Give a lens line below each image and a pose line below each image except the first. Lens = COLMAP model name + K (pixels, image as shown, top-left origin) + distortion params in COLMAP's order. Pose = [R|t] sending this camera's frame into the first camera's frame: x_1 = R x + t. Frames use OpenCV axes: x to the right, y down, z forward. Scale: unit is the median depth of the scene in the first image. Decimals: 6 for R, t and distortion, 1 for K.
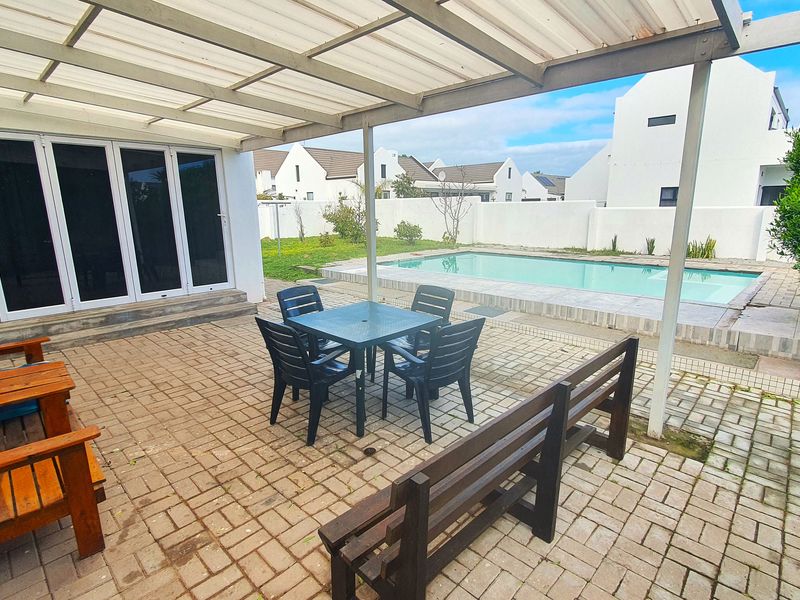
lens RADIAL K [[438.3, 0, 407.1], [0, 438.3, 301.4], [0, 0, 1]] dist [-0.000616, -0.001398]
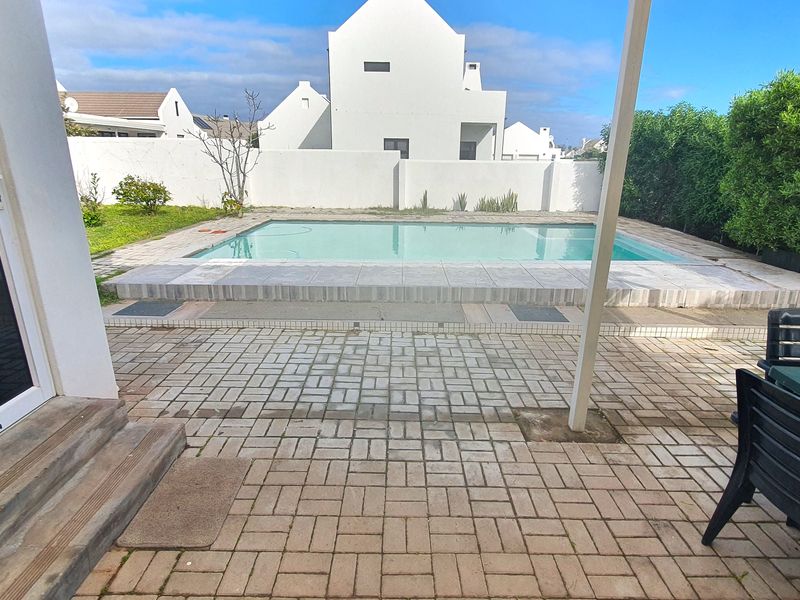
lens RADIAL K [[438.3, 0, 399.1], [0, 438.3, 304.0], [0, 0, 1]] dist [-0.000616, -0.001398]
pose [[0.712218, -0.202810, 0.672022, -0.216916], [0.122747, 0.978585, 0.165239, -0.076656], [-0.691143, -0.035198, 0.721860, 0.360886]]
